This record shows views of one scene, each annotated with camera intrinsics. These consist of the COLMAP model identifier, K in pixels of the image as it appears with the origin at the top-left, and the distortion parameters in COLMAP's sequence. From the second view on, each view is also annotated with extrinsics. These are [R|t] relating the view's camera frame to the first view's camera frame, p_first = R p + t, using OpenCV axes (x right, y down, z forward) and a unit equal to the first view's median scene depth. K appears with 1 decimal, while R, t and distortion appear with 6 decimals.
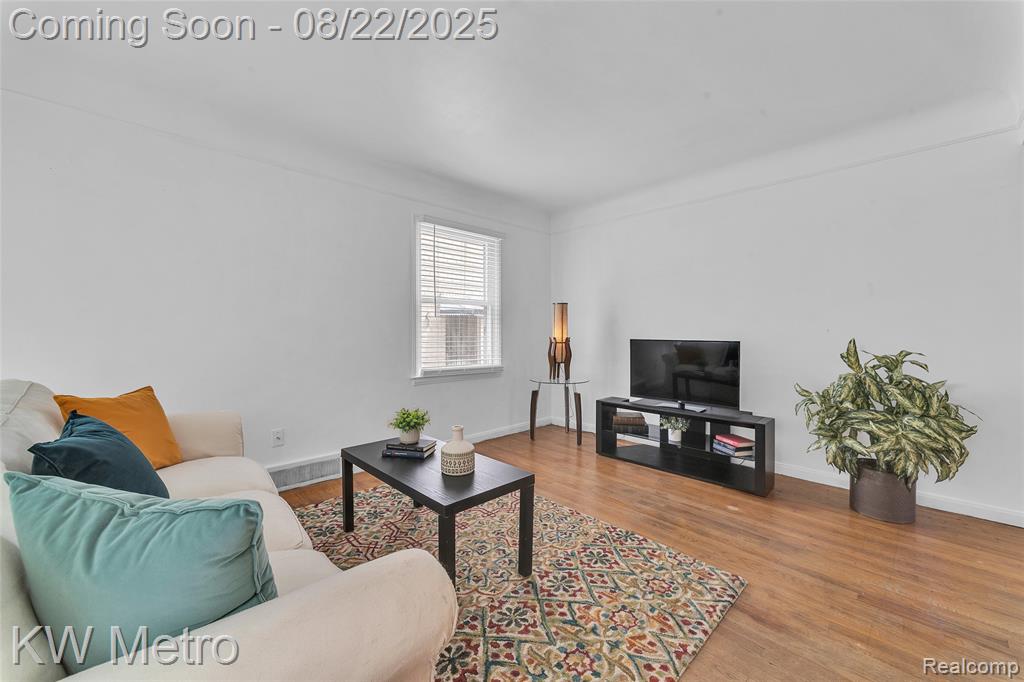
lens RADIAL K [[401.7, 0, 516.5], [0, 401.7, 336.8], [0, 0, 1]] dist [0.008538, -0.000061]
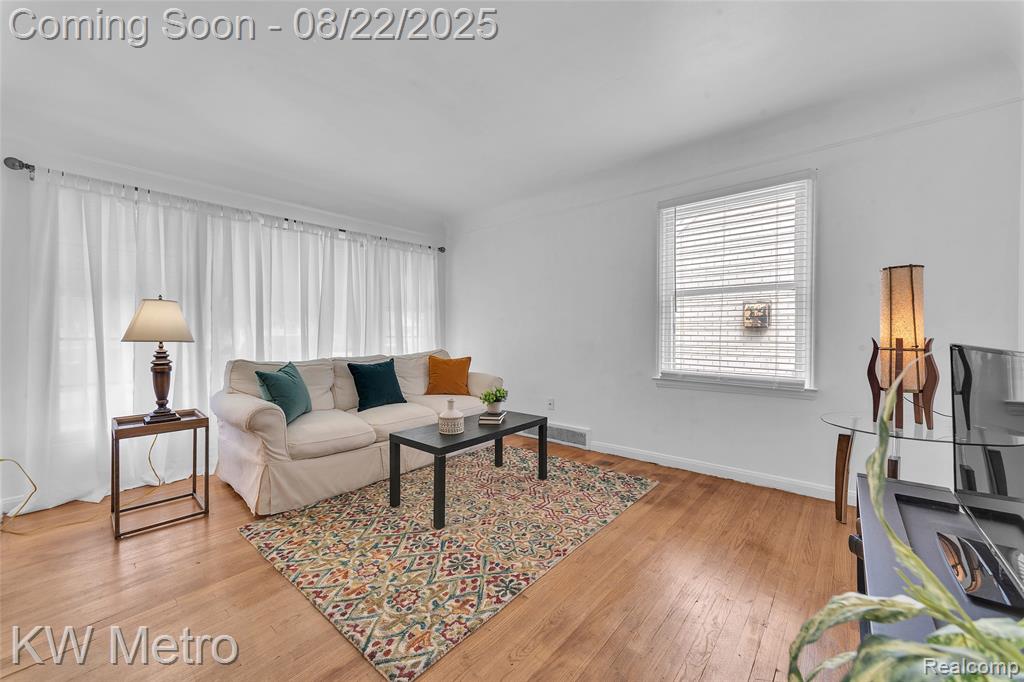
lens RADIAL K [[401.7, 0, 510.6], [0, 401.7, 335.5], [0, 0, 1]] dist [0.008538, -0.000061]
pose [[0.080216, 0.006735, -0.996755, 1.274085], [-0.007782, 0.999951, 0.006130, -0.002733], [0.996747, 0.007265, 0.080264, 1.134146]]
